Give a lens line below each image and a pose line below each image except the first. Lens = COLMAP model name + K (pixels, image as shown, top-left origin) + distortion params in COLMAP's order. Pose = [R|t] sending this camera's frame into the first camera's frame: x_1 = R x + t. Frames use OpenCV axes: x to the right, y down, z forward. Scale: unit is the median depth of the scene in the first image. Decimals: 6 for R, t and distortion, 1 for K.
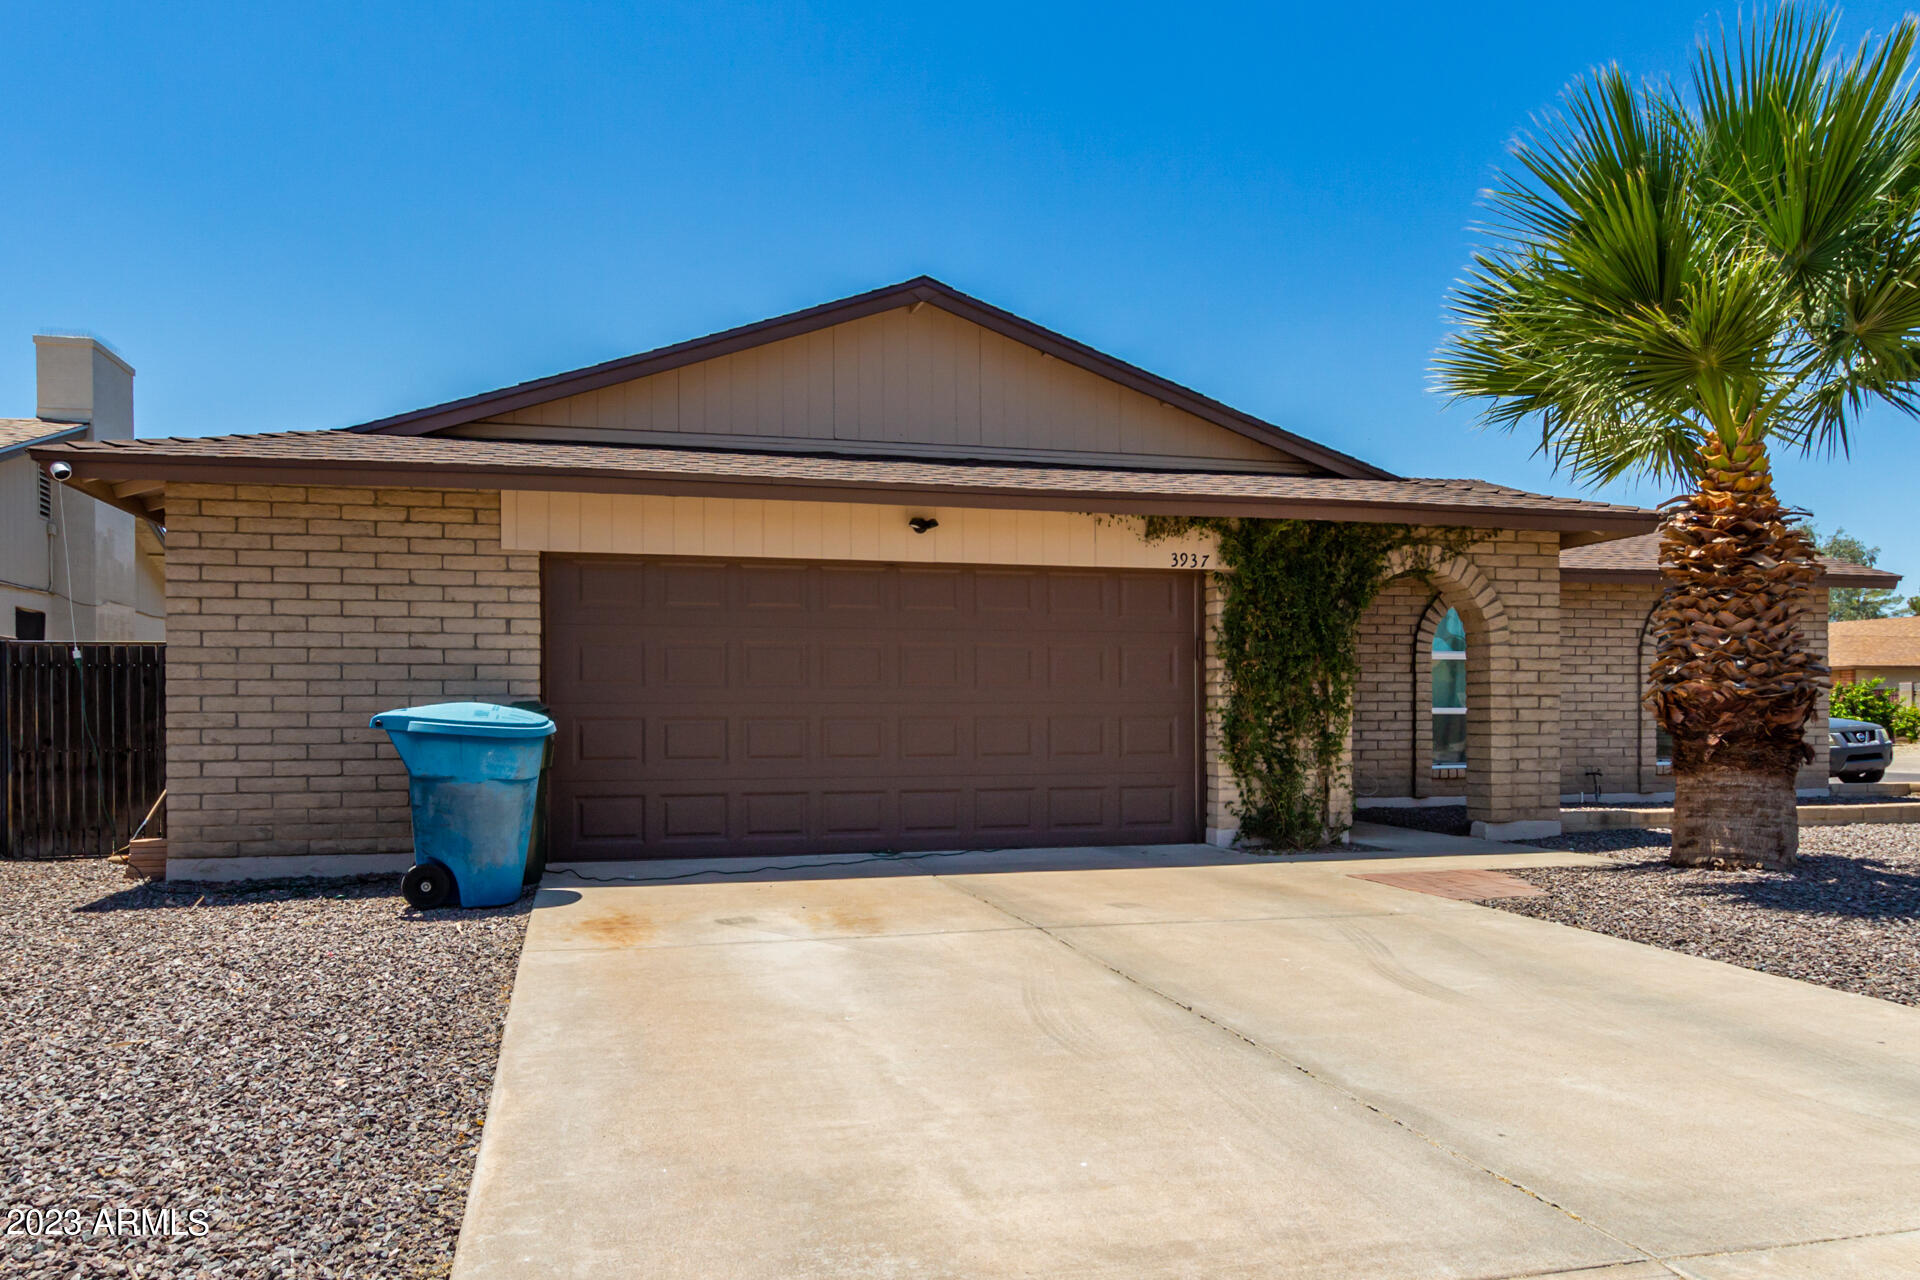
lens RADIAL K [[921.5, 0, 959.3], [0, 921.5, 645.8], [0, 0, 1]] dist [0.002684, 0.000718]
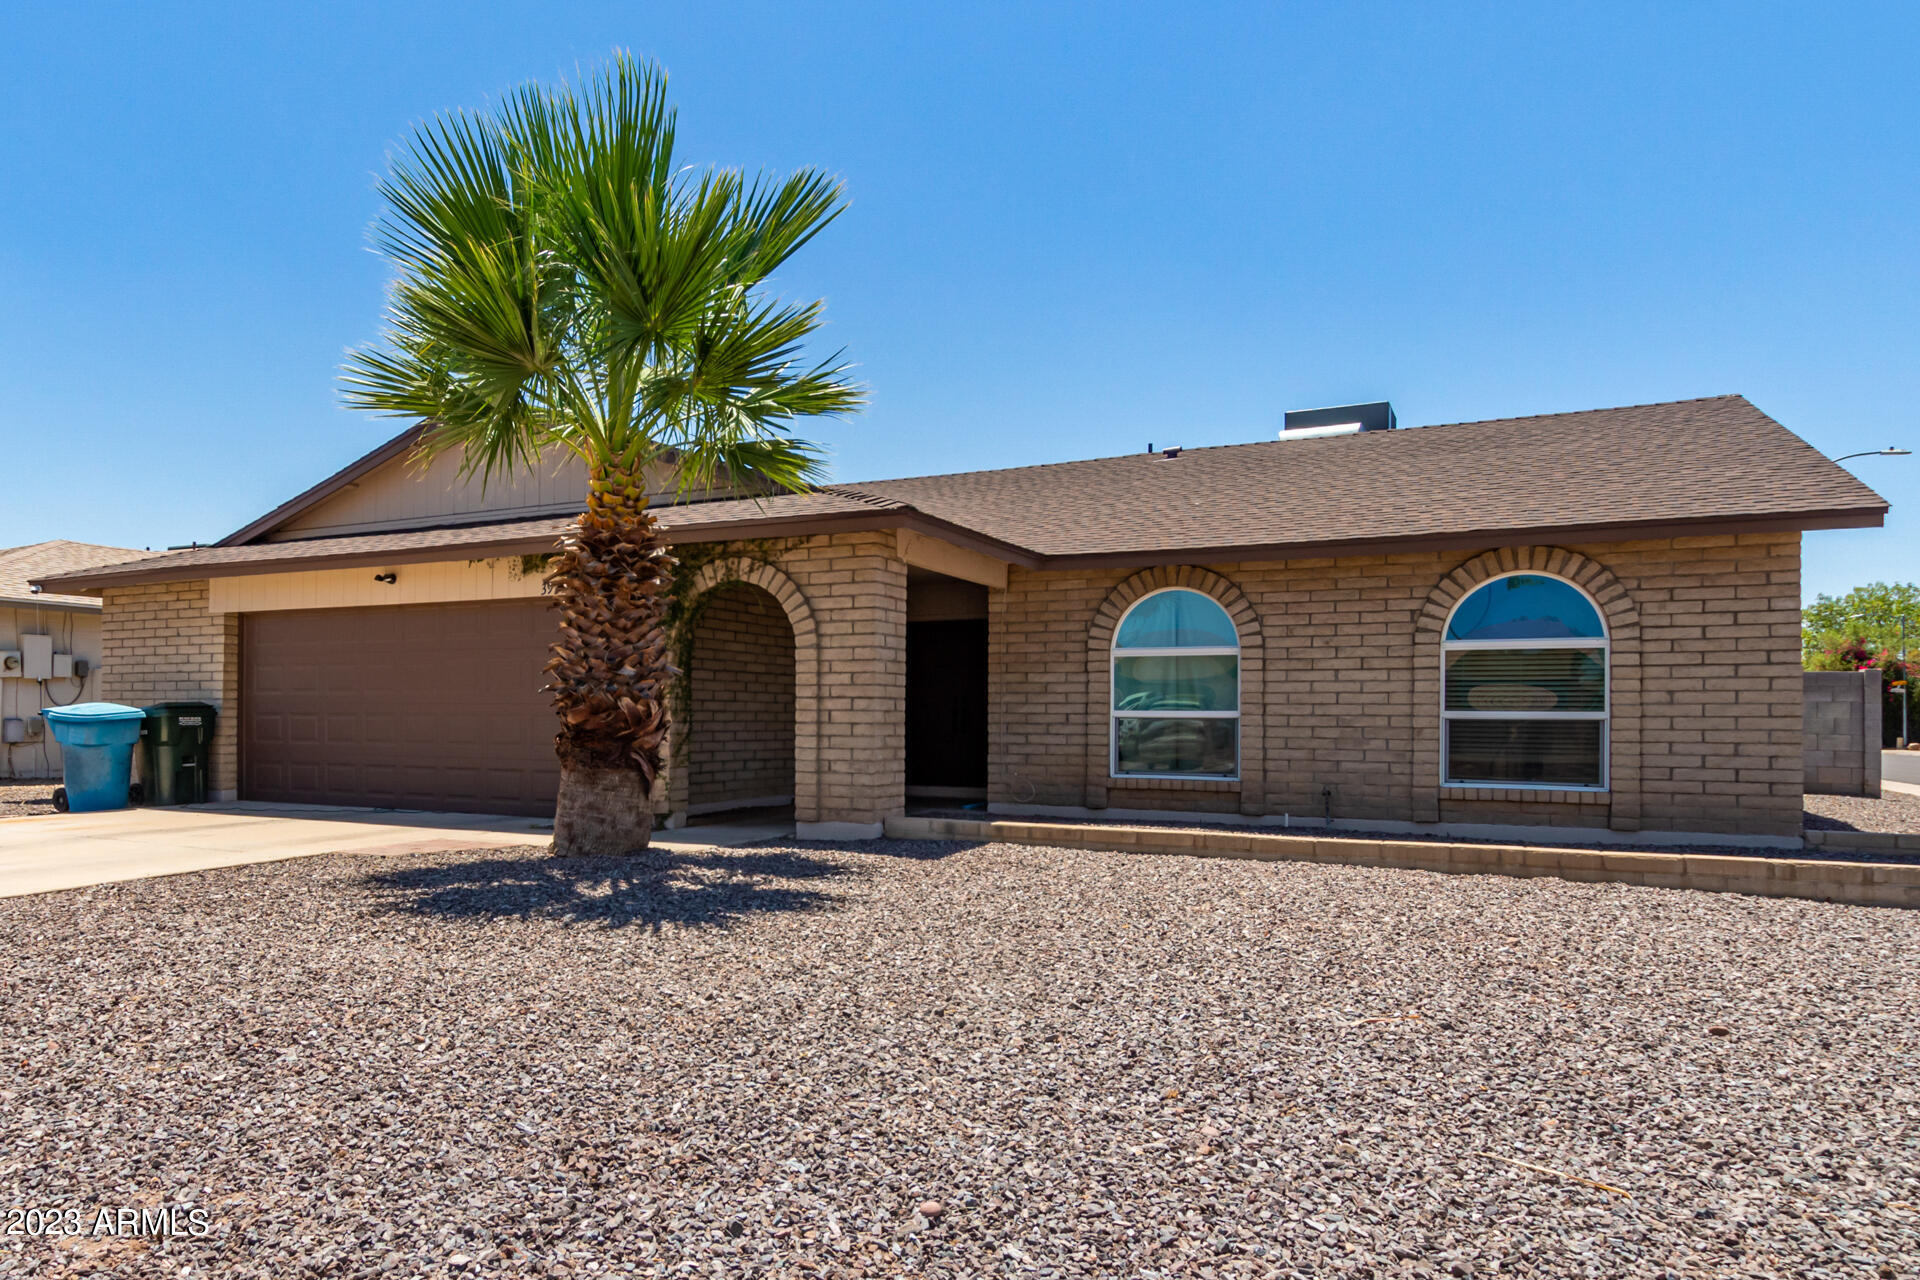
lens RADIAL K [[921.5, 0, 958.7], [0, 921.5, 640.2], [0, 0, 1]] dist [0.002684, 0.000718]
pose [[0.854112, -0.034321, -0.518955, 1.246139], [0.030173, 0.999410, -0.016436, 0.012017], [0.519213, -0.001620, 0.854643, 0.207831]]
